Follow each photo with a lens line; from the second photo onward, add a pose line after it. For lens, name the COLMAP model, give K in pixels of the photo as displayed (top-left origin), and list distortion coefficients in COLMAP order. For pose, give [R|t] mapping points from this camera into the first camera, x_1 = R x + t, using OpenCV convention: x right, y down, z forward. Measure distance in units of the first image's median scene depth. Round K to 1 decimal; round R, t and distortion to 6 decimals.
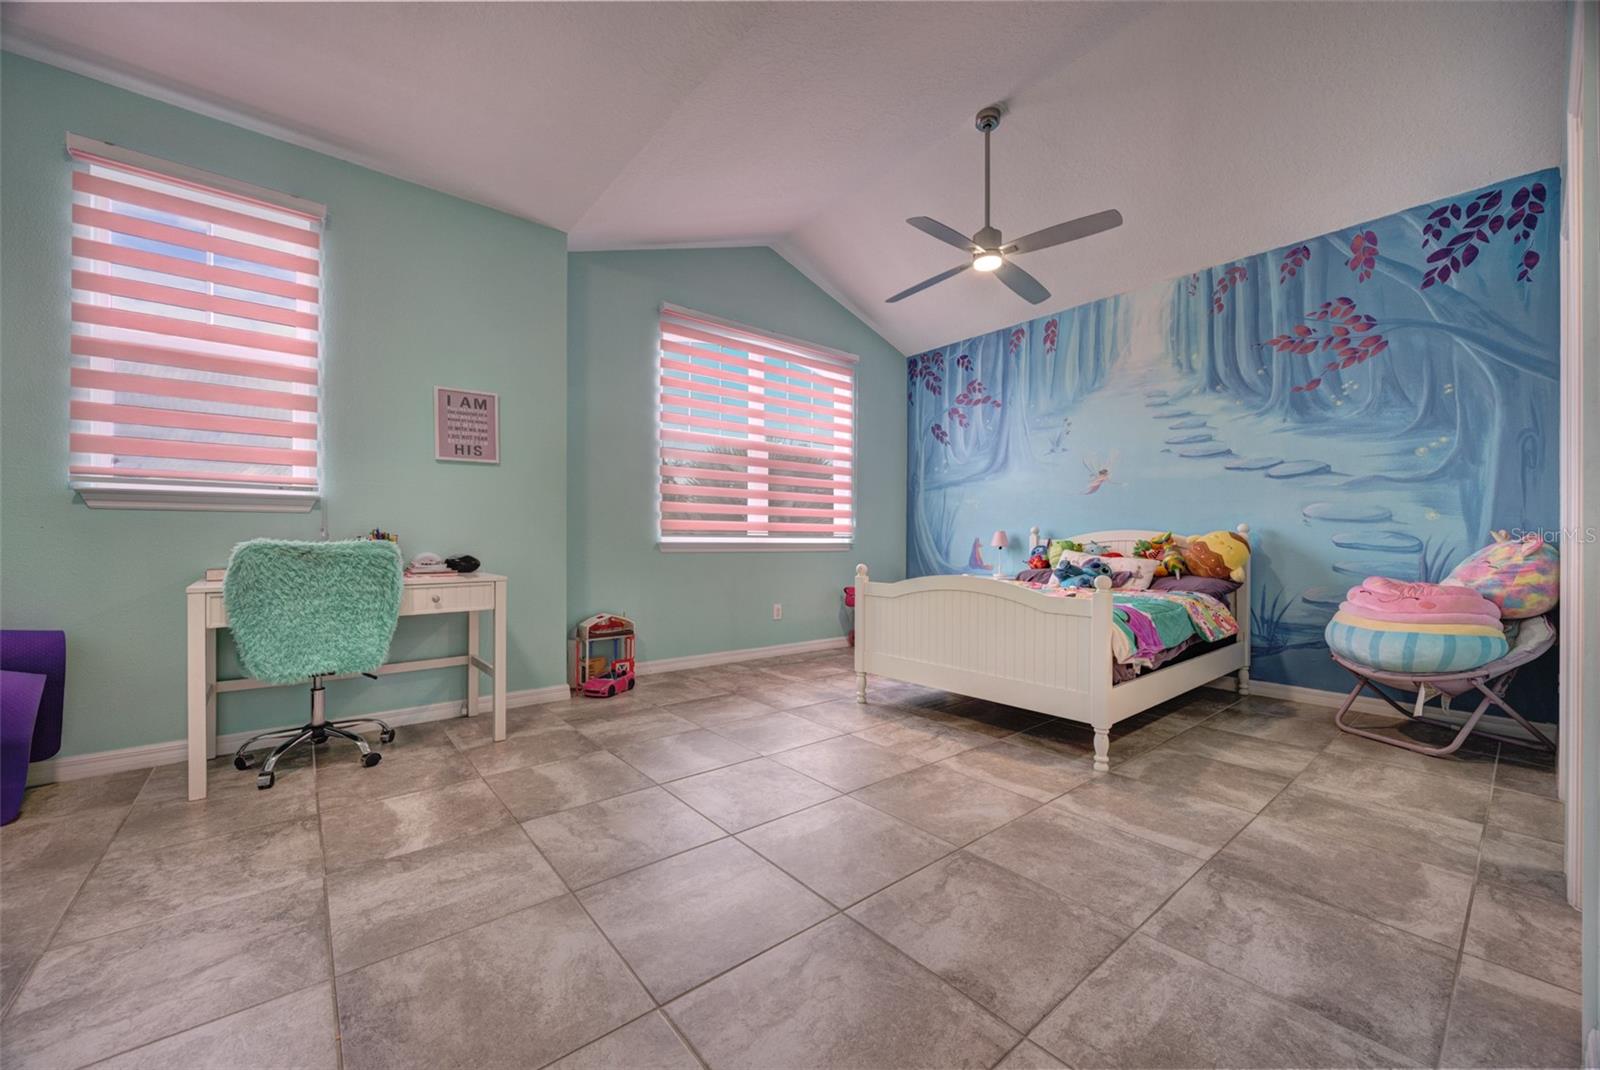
lens RADIAL K [[619.1, 0, 791.0], [0, 619.1, 539.6], [0, 0, 1]] dist [-0.001043, 0.000188]
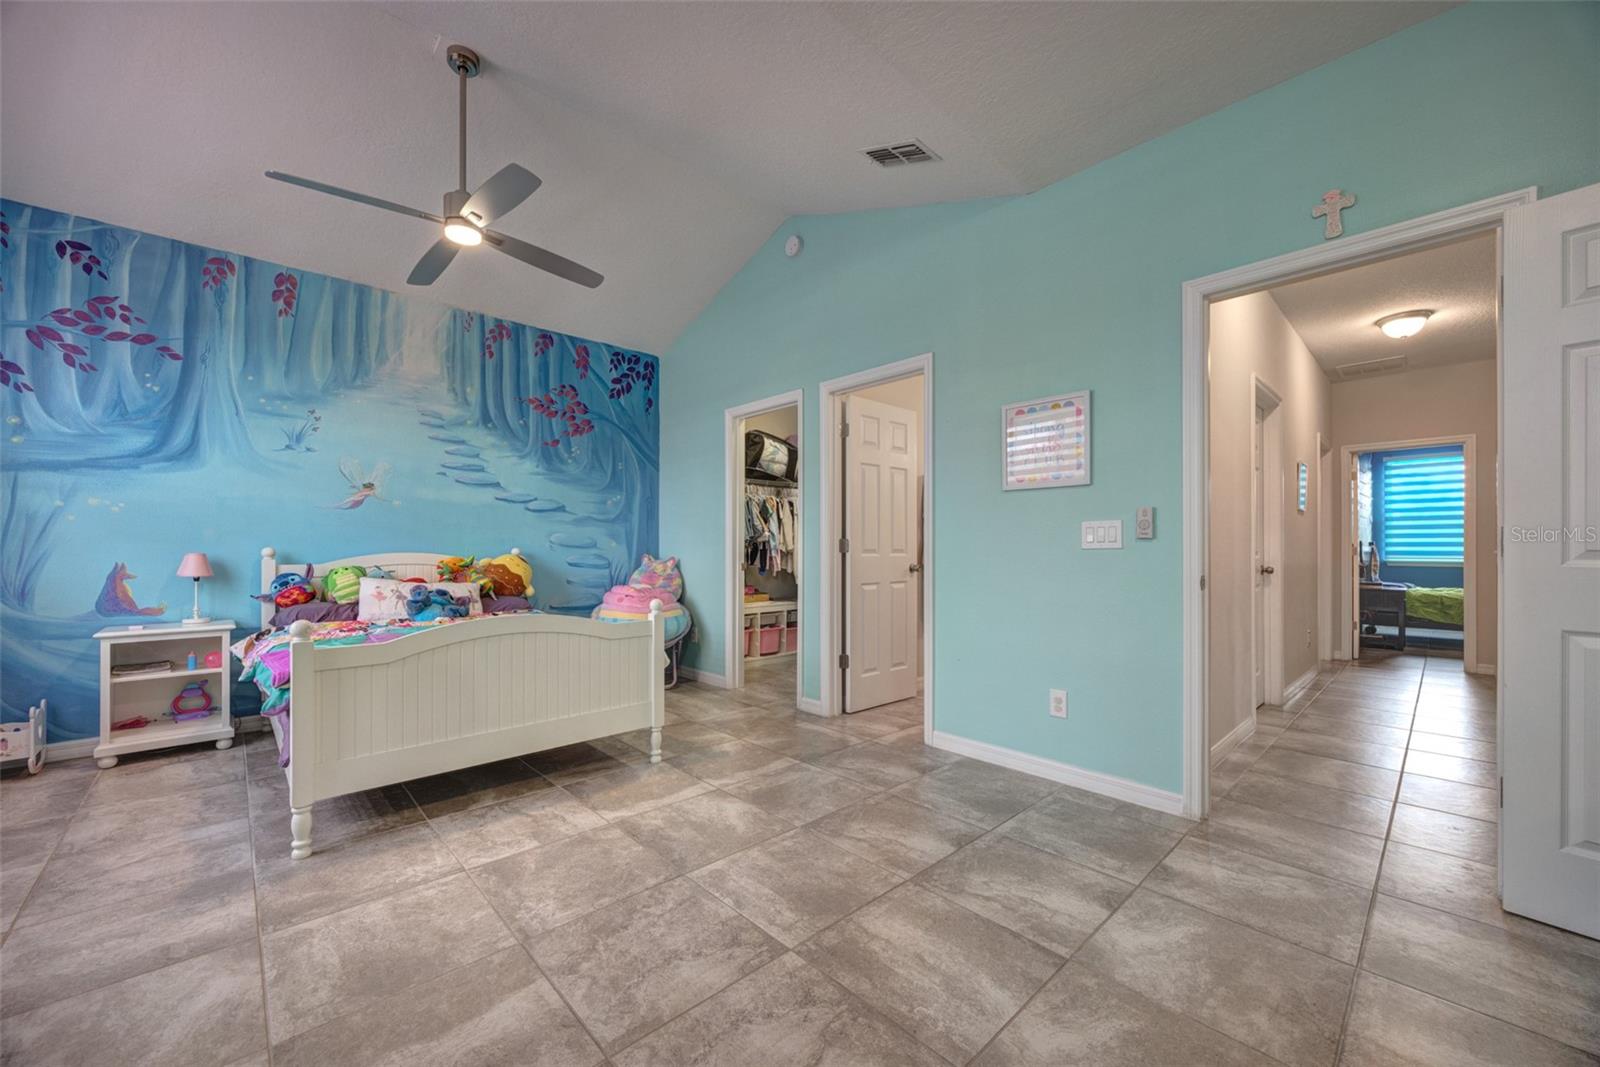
lens RADIAL K [[619.1, 0, 793.5], [0, 619.1, 543.1], [0, 0, 1]] dist [-0.001043, 0.000188]
pose [[-0.071923, 0.006870, 0.997387, -0.503942], [-0.000359, 0.999976, -0.006914, -0.028362], [-0.997410, -0.000856, -0.071919, 0.584957]]
